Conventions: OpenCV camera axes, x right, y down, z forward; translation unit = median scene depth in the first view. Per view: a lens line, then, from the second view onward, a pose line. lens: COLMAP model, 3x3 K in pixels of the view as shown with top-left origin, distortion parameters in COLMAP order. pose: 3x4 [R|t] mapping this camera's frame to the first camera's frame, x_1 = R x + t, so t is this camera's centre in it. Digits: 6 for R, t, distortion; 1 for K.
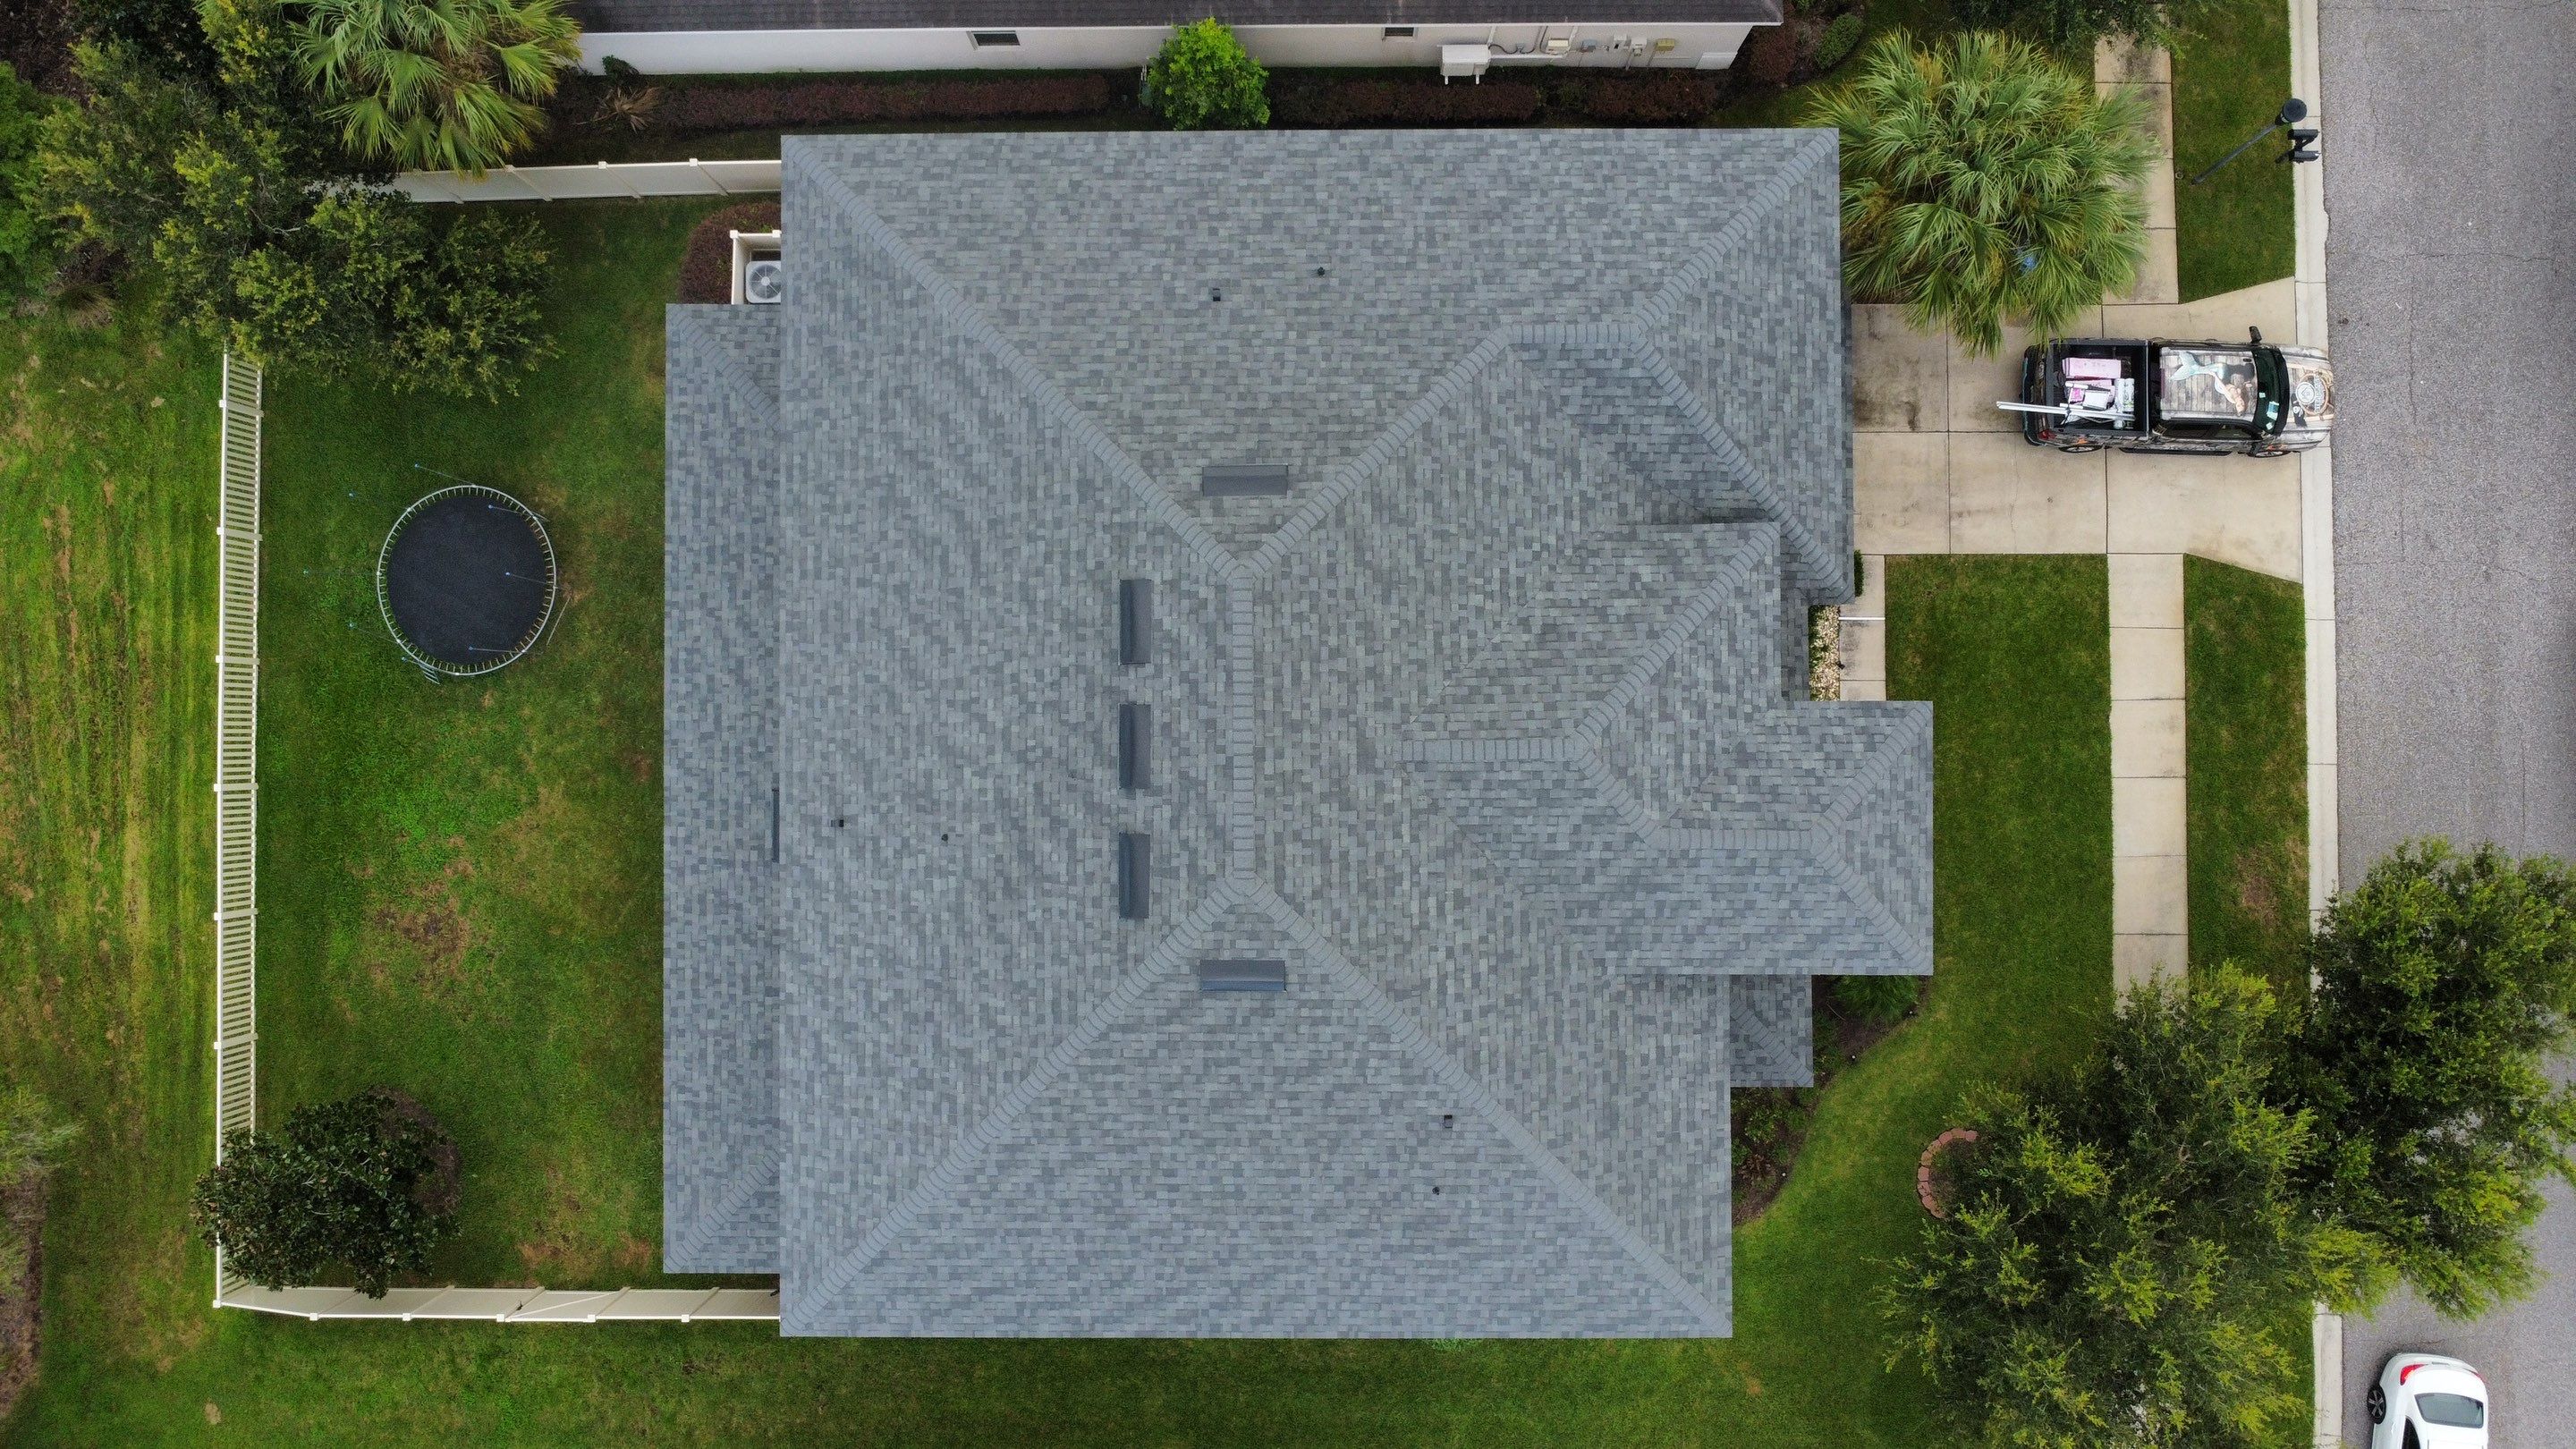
lens RADIAL K [[1869.5, 0, 1280.7], [0, 1869.5, 718.6], [0, 0, 1]] dist [-0.029261, -0.005448]
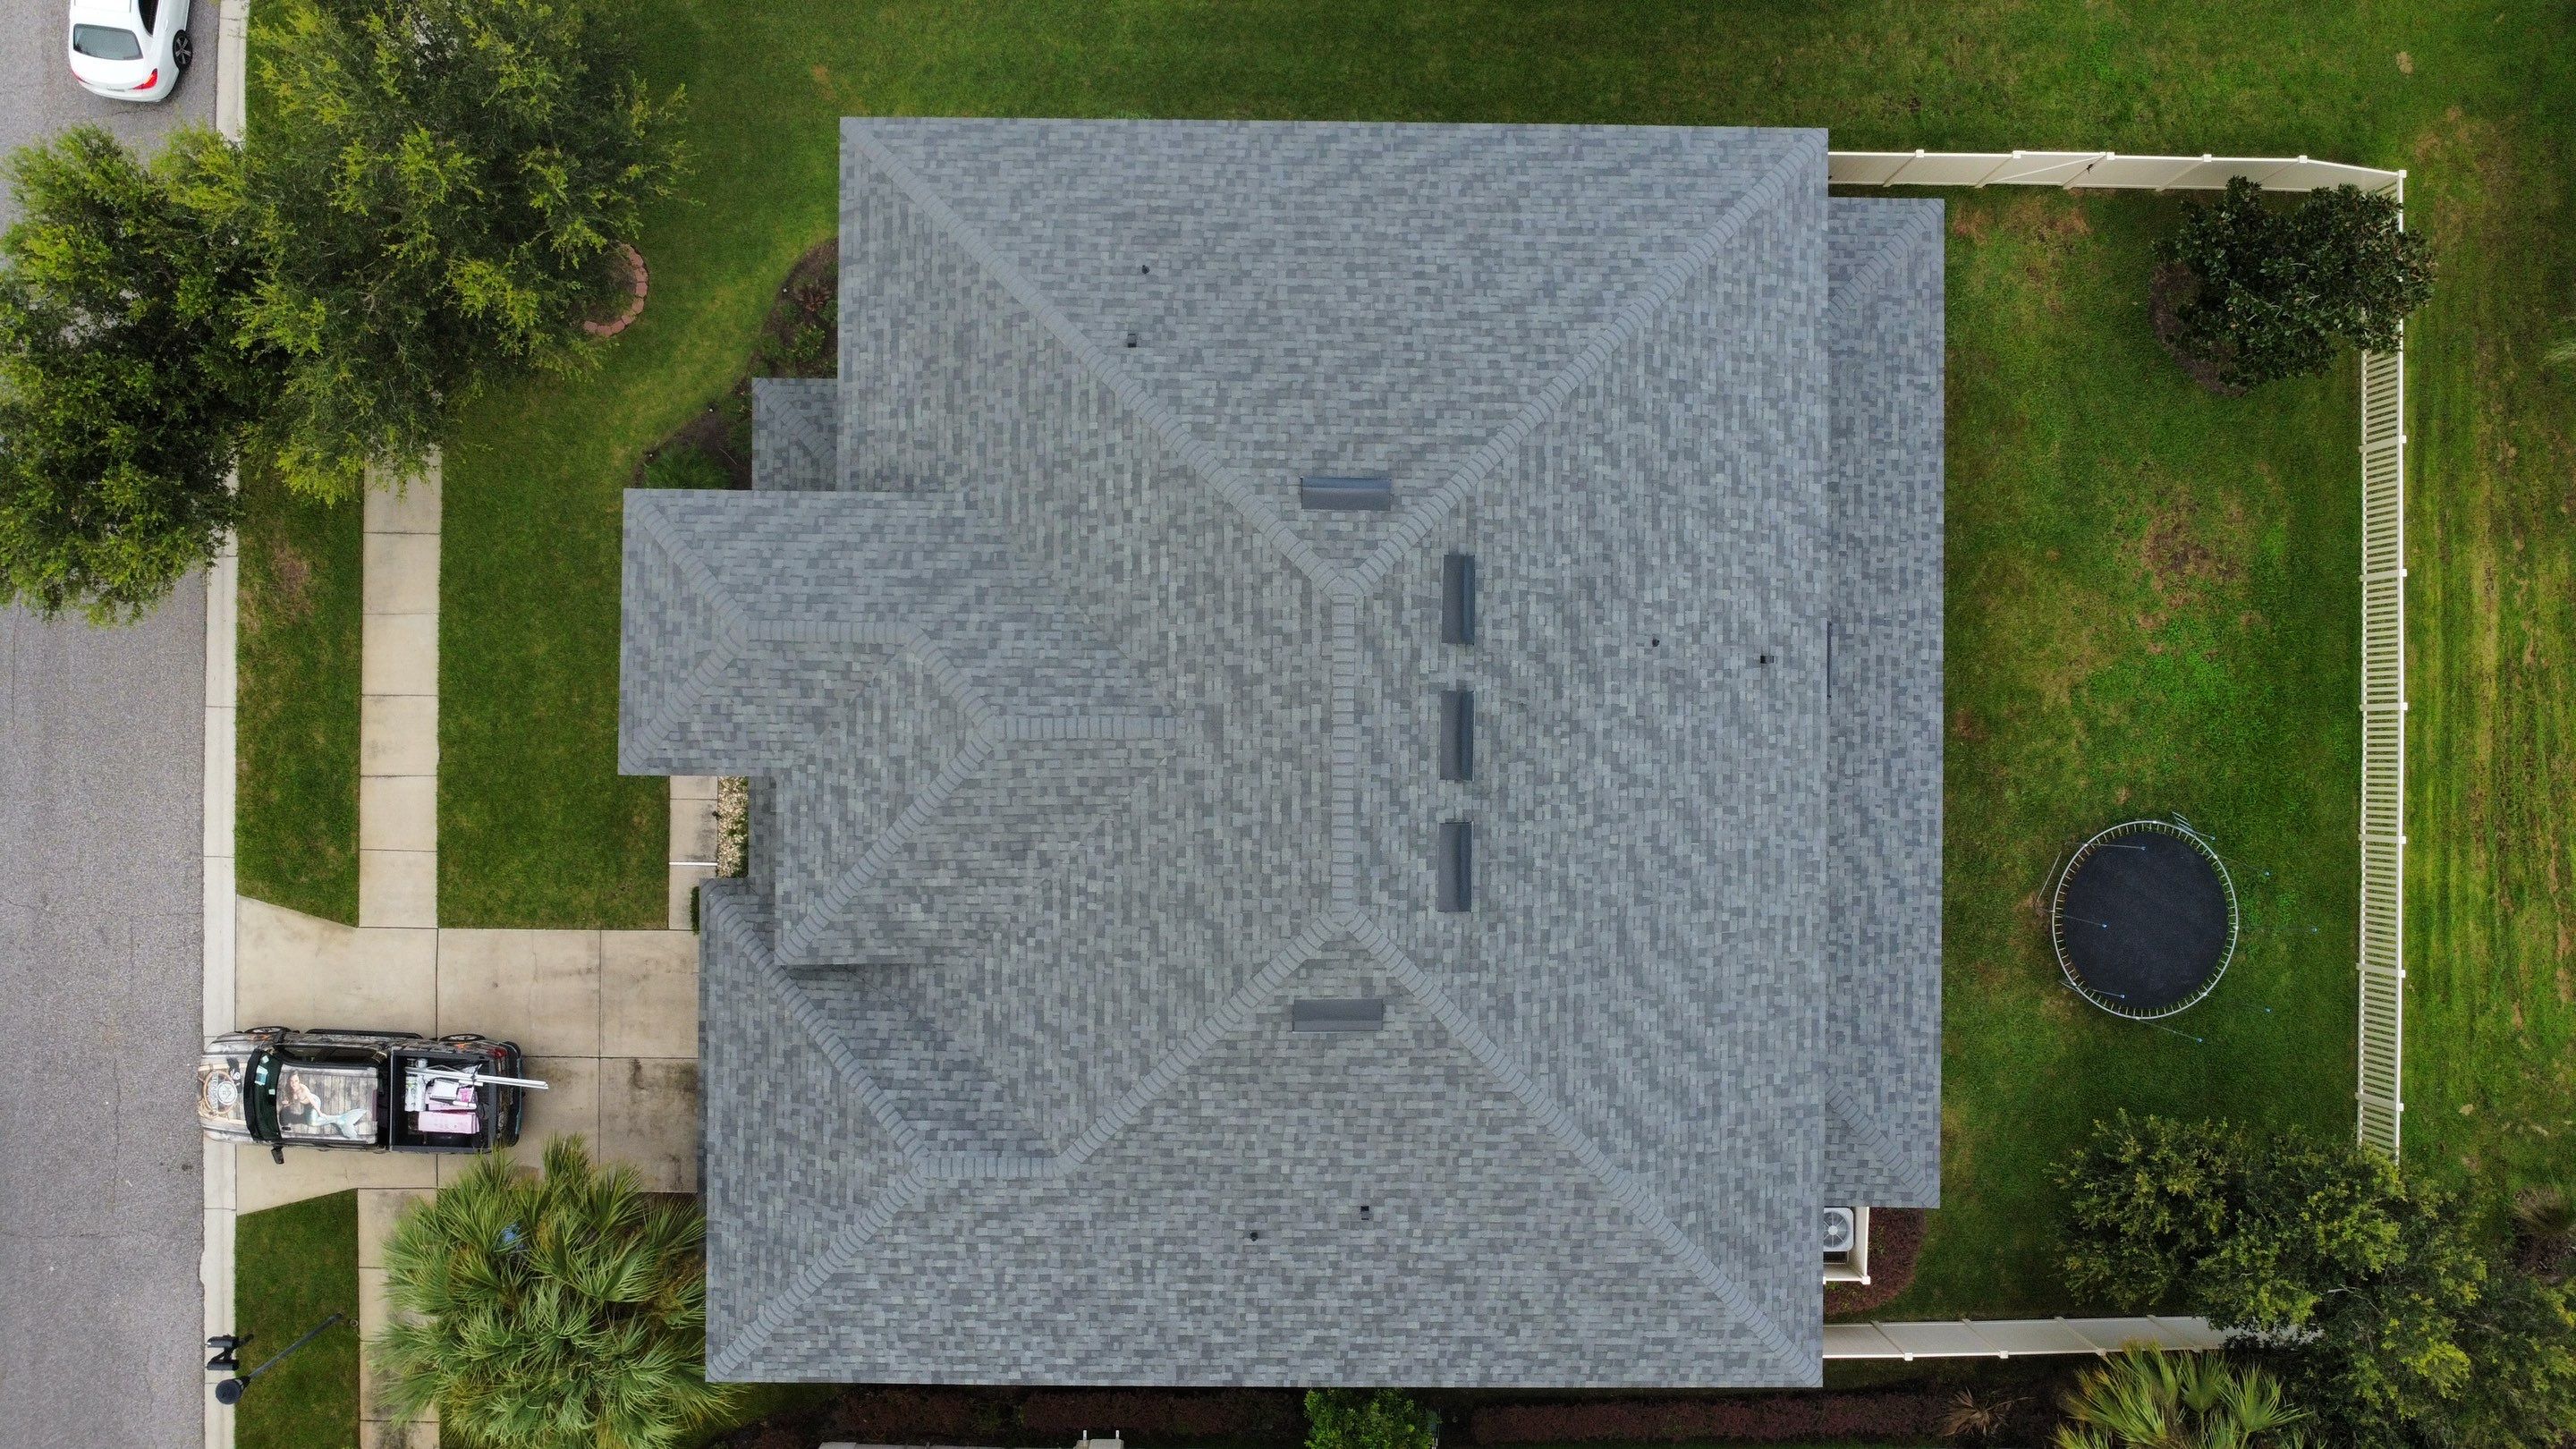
lens RADIAL K [[1869.5, 0, 1279.9], [0, 1869.5, 717.6], [0, 0, 1]] dist [-0.029261, -0.005448]
pose [[-0.999931, -0.011007, 0.004008, 0.007321], [0.011125, -0.999469, 0.030625, -0.005403], [0.003669, 0.030668, 0.999523, 0.045156]]
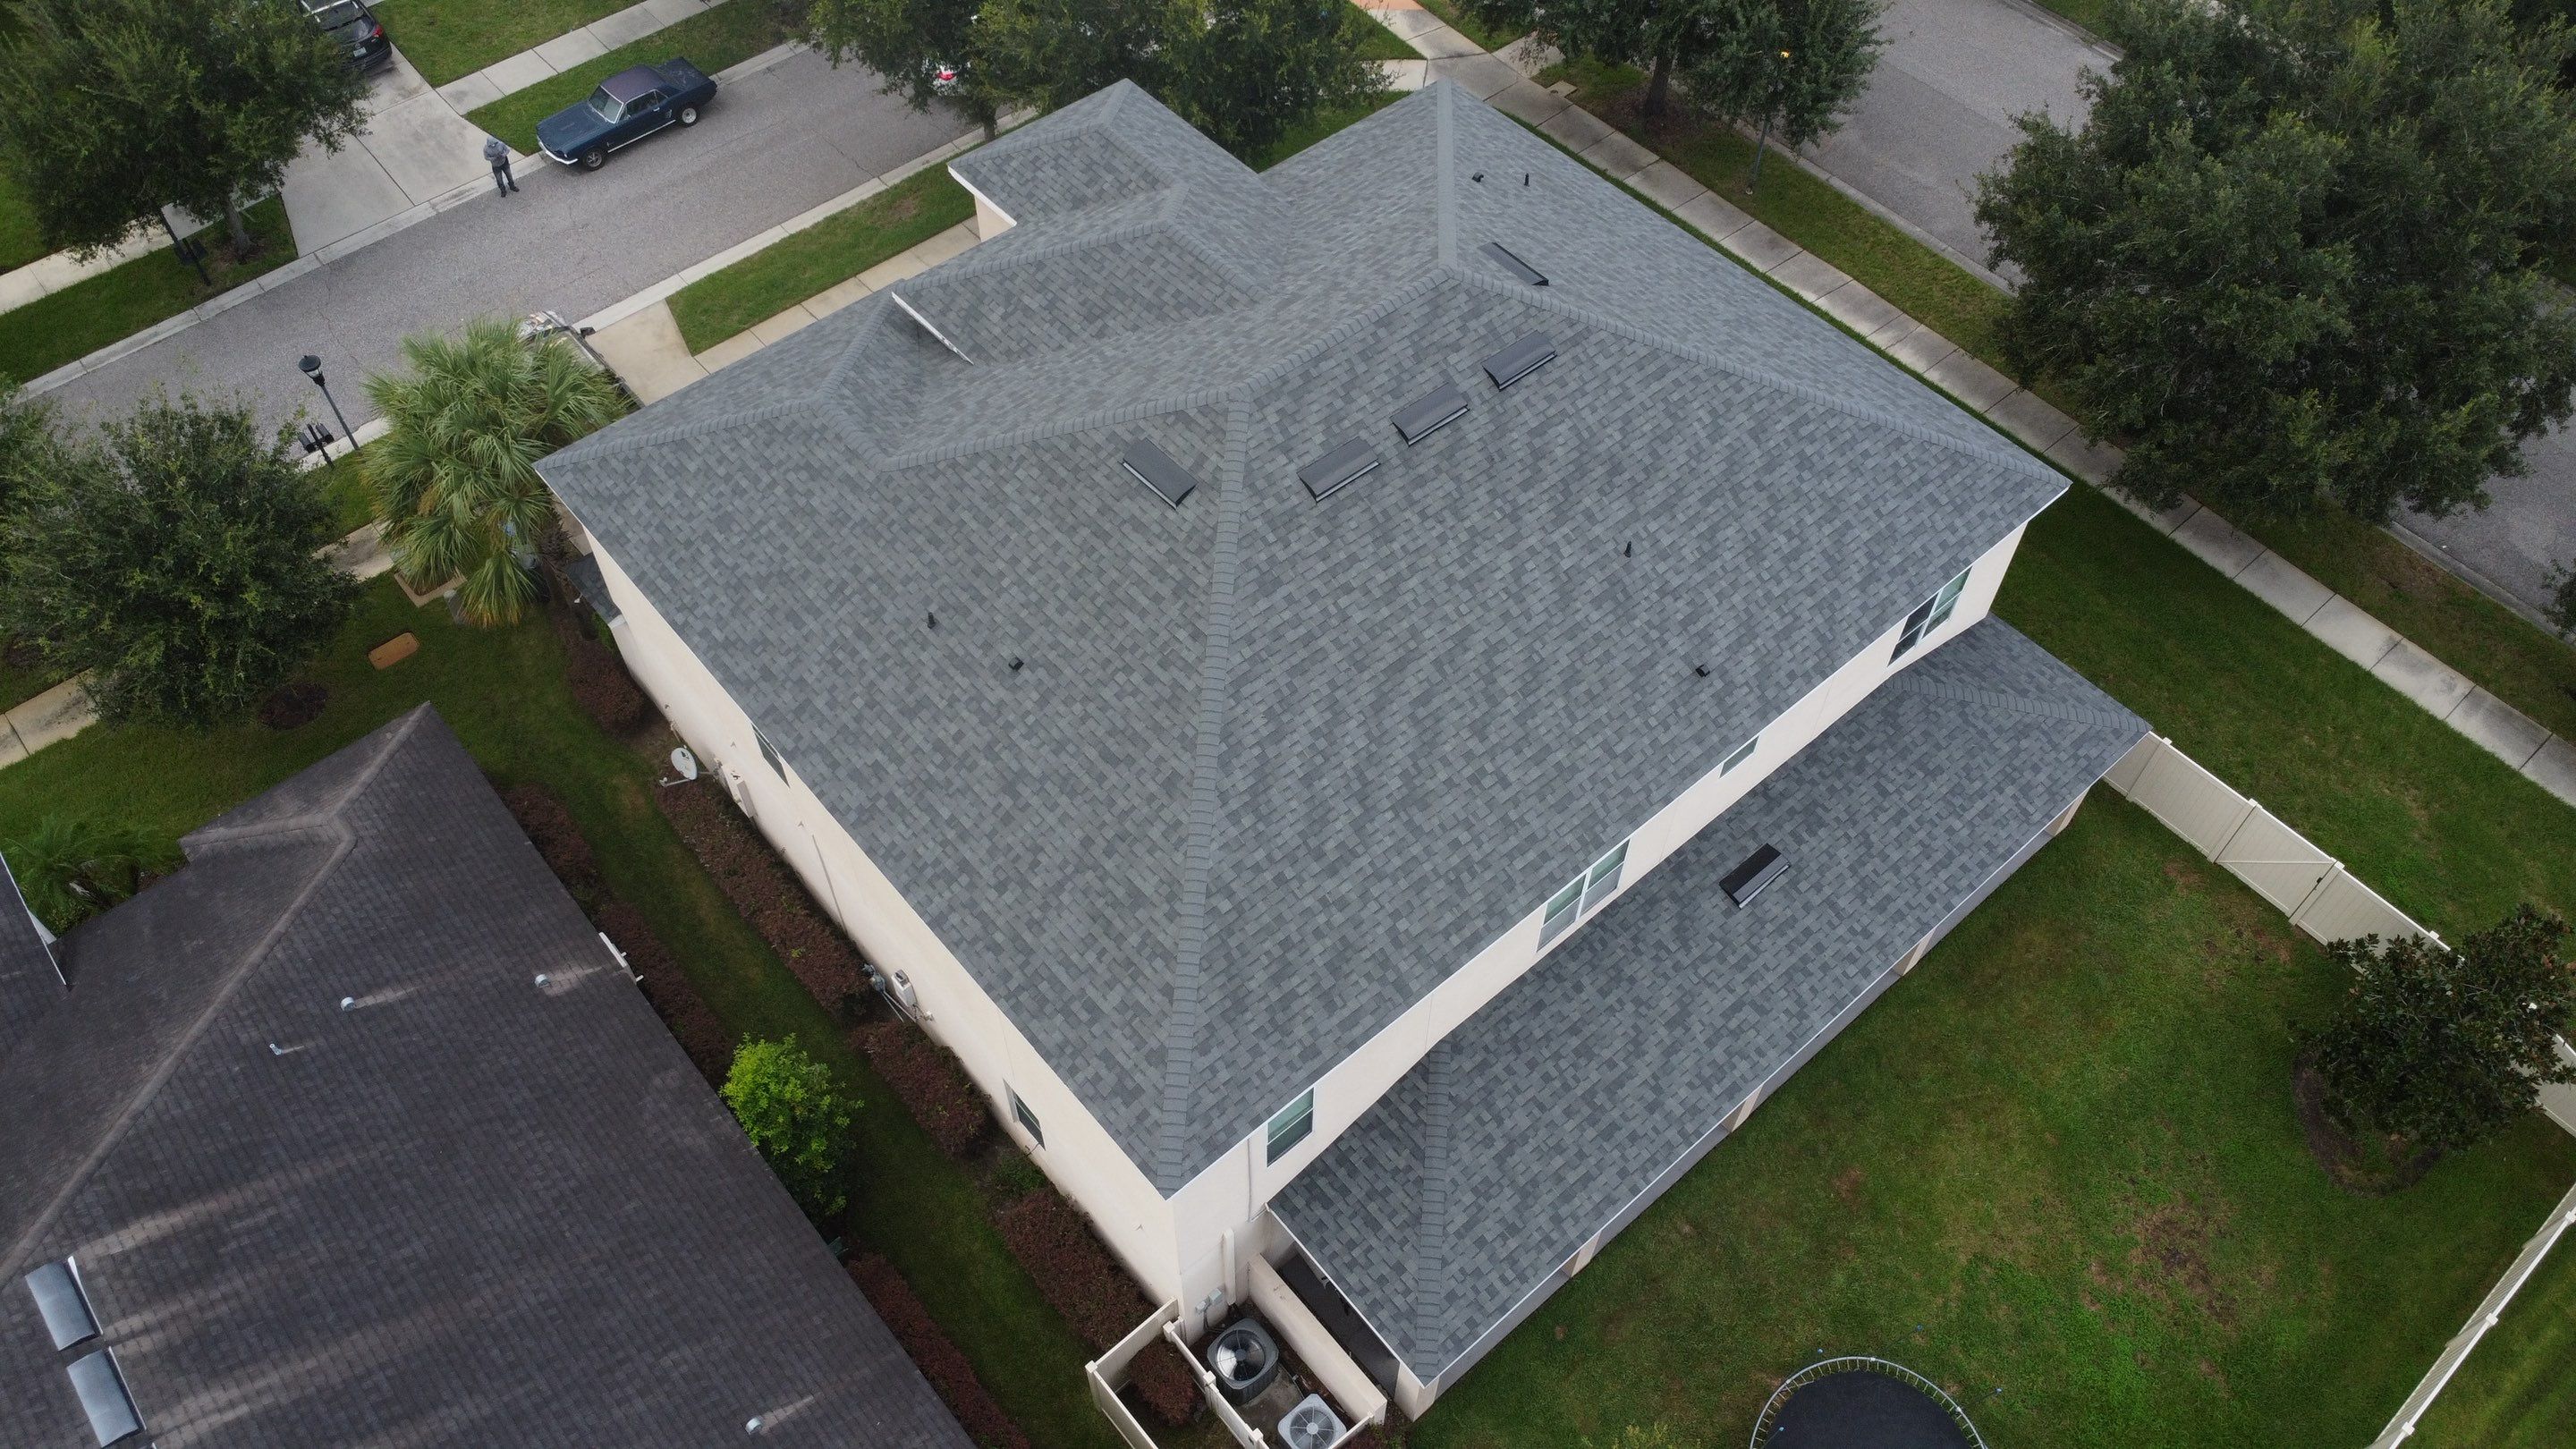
lens RADIAL K [[1869.5, 0, 1282.9], [0, 1869.5, 724.0], [0, 0, 1]] dist [-0.029261, -0.005448]
pose [[-0.649241, -0.598151, 0.469789, -0.547234], [0.760511, -0.502042, 0.411798, -0.497677], [-0.010464, 0.624636, 0.780846, 0.272789]]
